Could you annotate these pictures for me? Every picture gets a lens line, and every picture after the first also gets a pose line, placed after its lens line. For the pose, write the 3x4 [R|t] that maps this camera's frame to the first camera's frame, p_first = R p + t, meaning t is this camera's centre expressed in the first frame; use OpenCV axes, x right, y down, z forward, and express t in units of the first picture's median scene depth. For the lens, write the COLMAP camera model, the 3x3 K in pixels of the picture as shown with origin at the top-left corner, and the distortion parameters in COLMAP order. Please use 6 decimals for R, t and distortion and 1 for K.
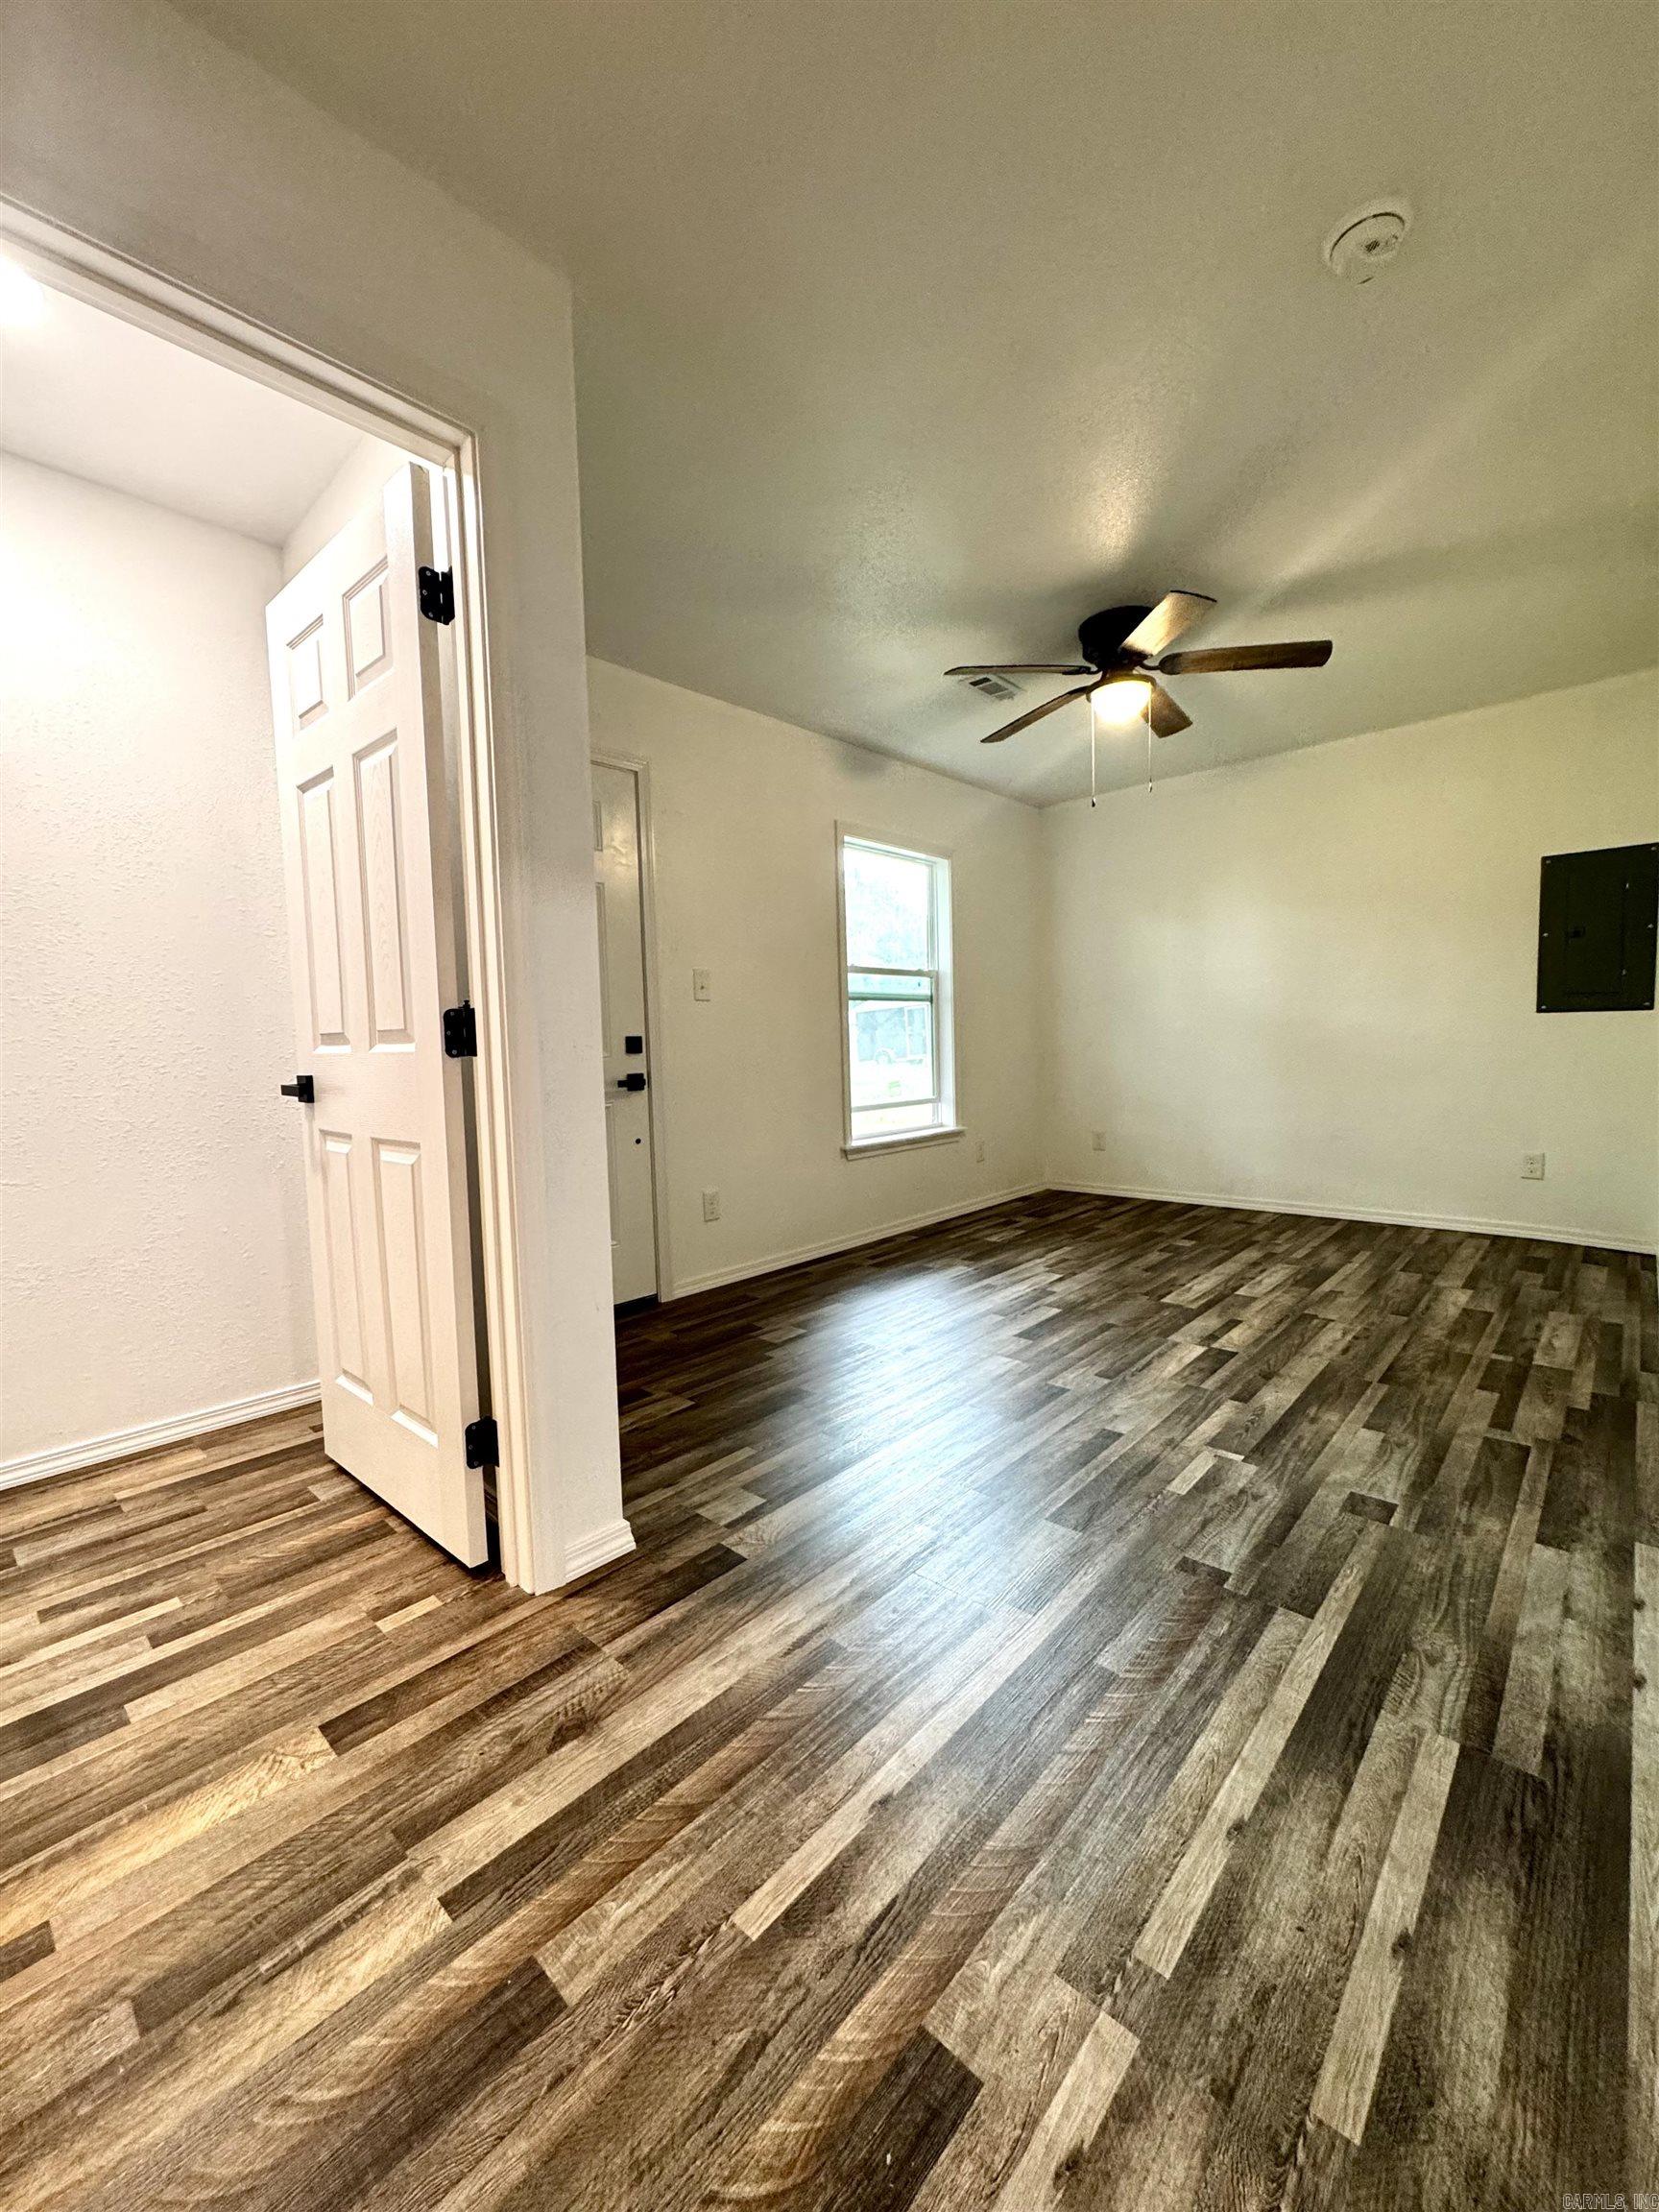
lens RADIAL K [[890.7, 0, 829.5], [0, 890.7, 1106.0], [0, 0, 1]] dist [0.000651, 0.000228]
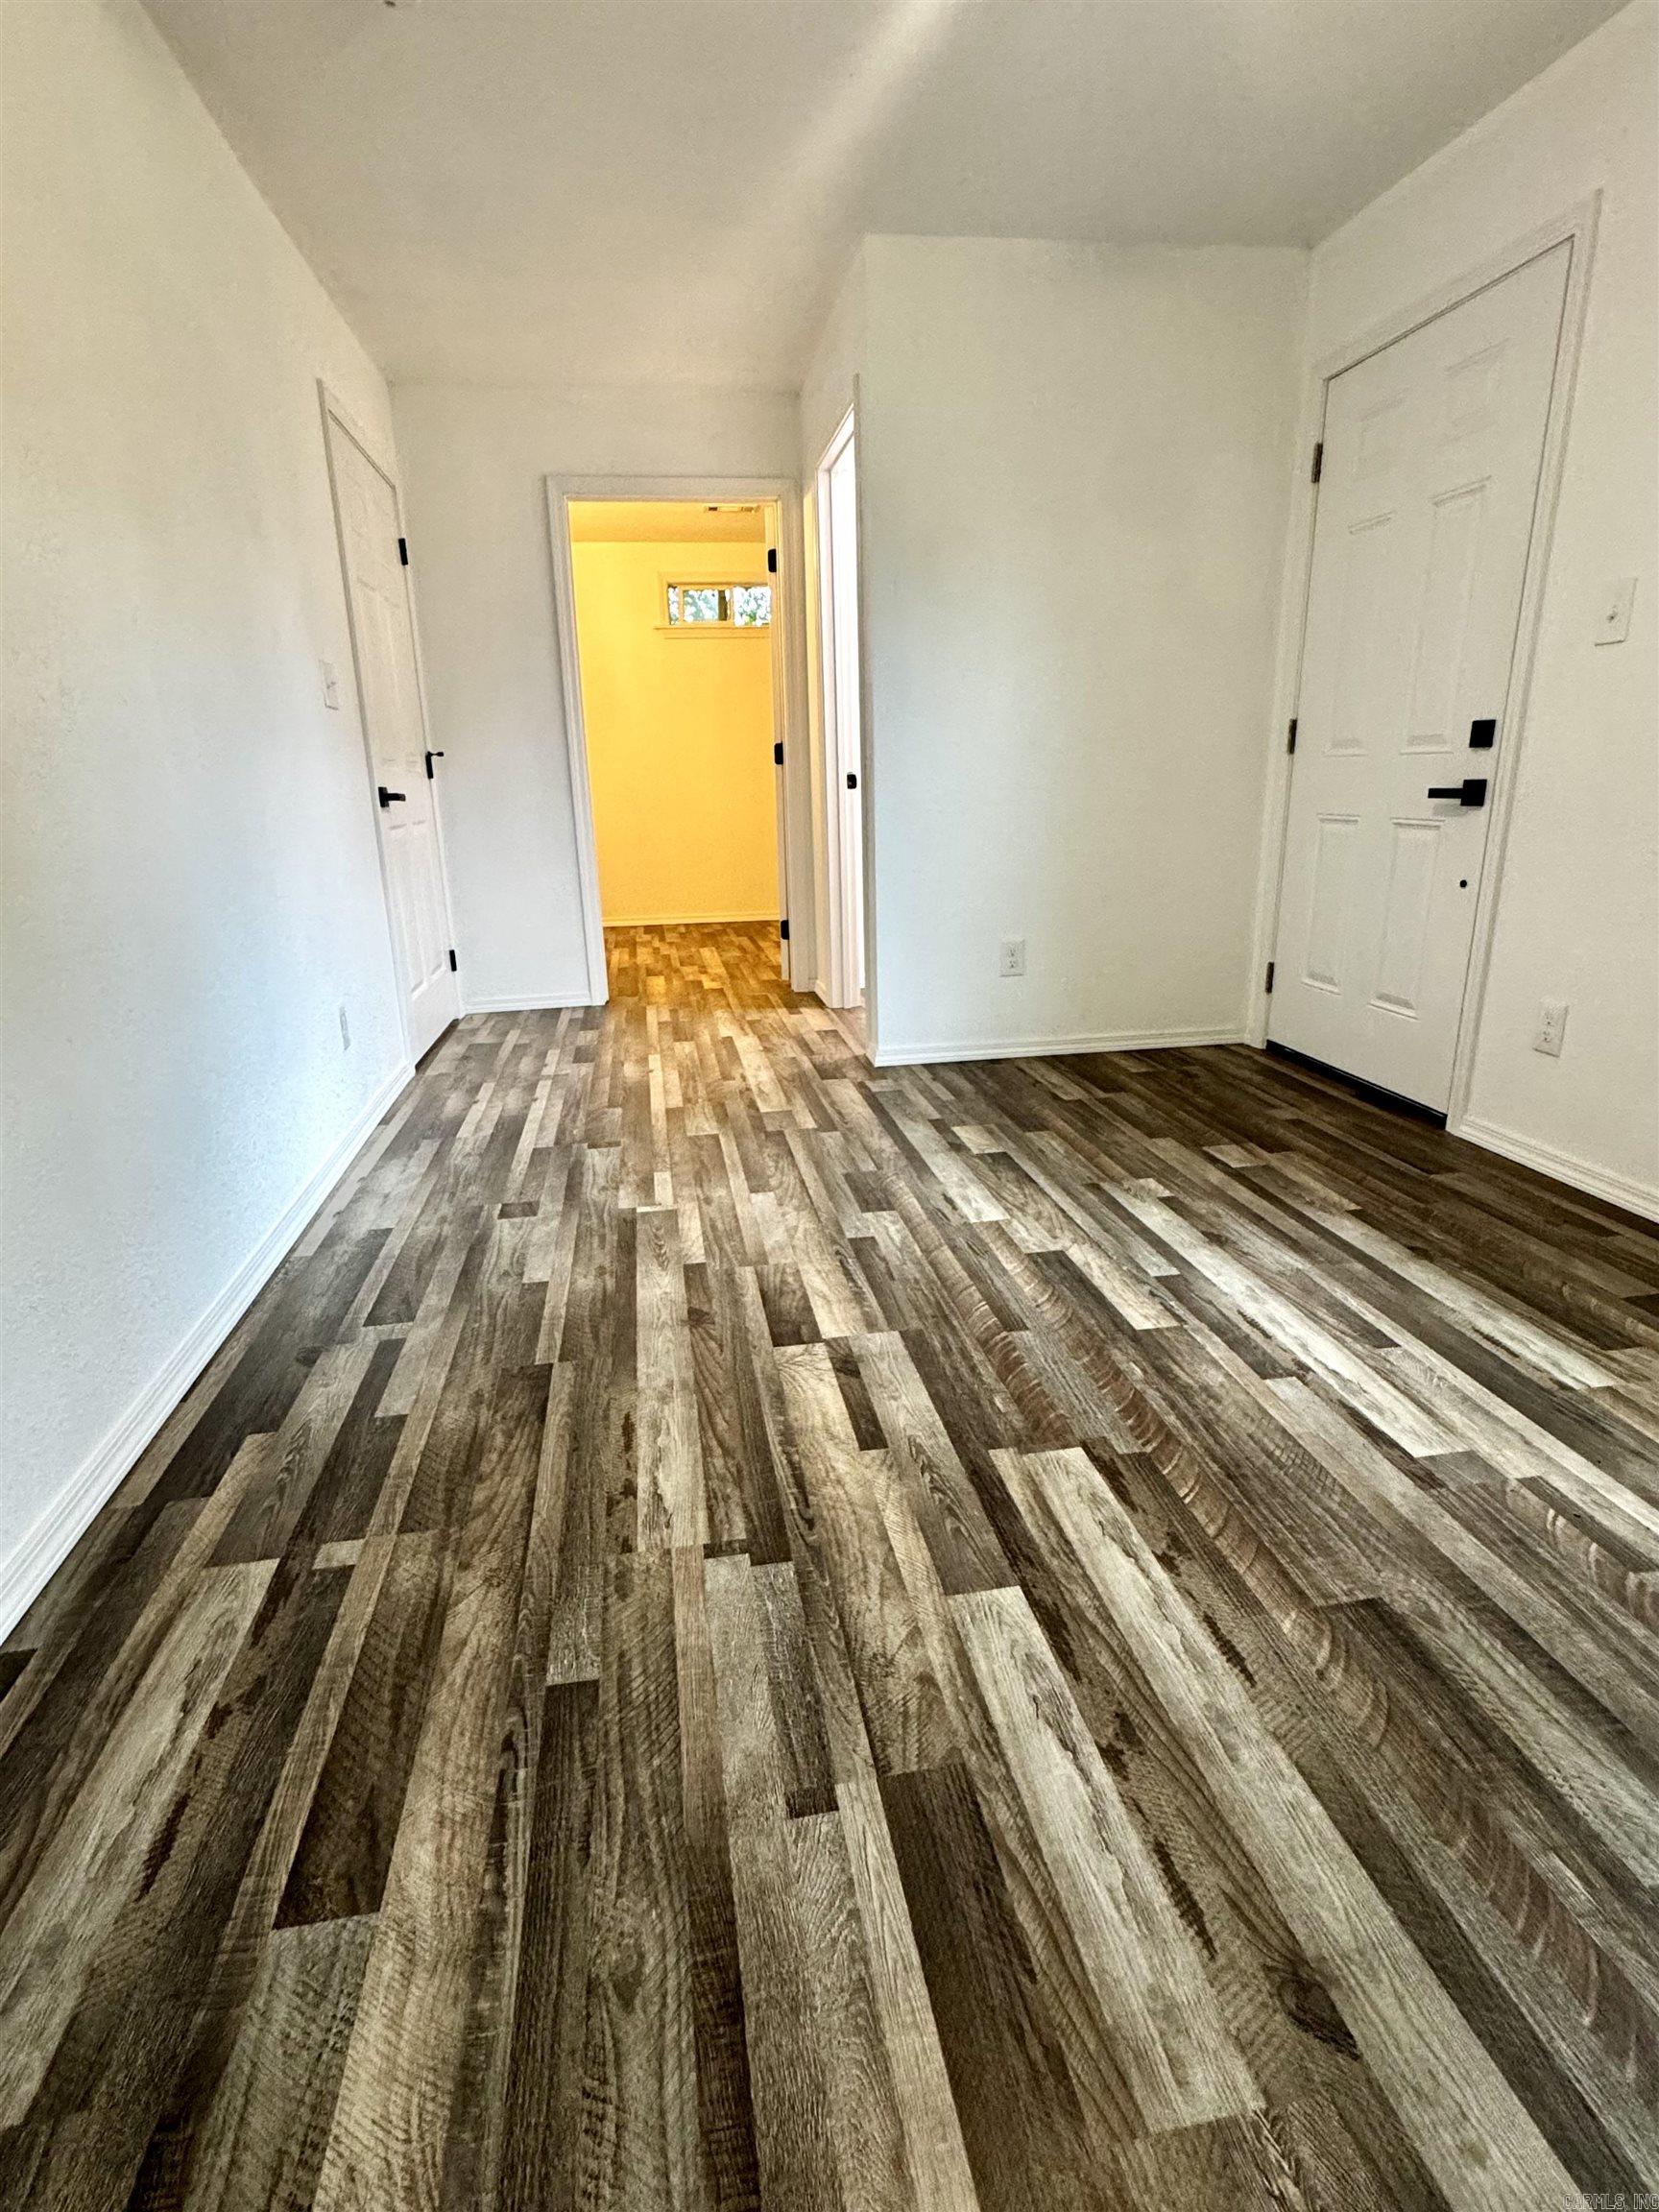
lens RADIAL K [[1108.6, 0, 829.5], [0, 1108.6, 1106.0], [0, 0, 1]] dist [-0.000241, 0.000566]
pose [[-0.617466, 0.266032, -0.740245, 0.978434], [-0.015703, 0.936715, 0.349739, -0.116316], [0.786441, 0.227576, -0.574212, 1.493595]]
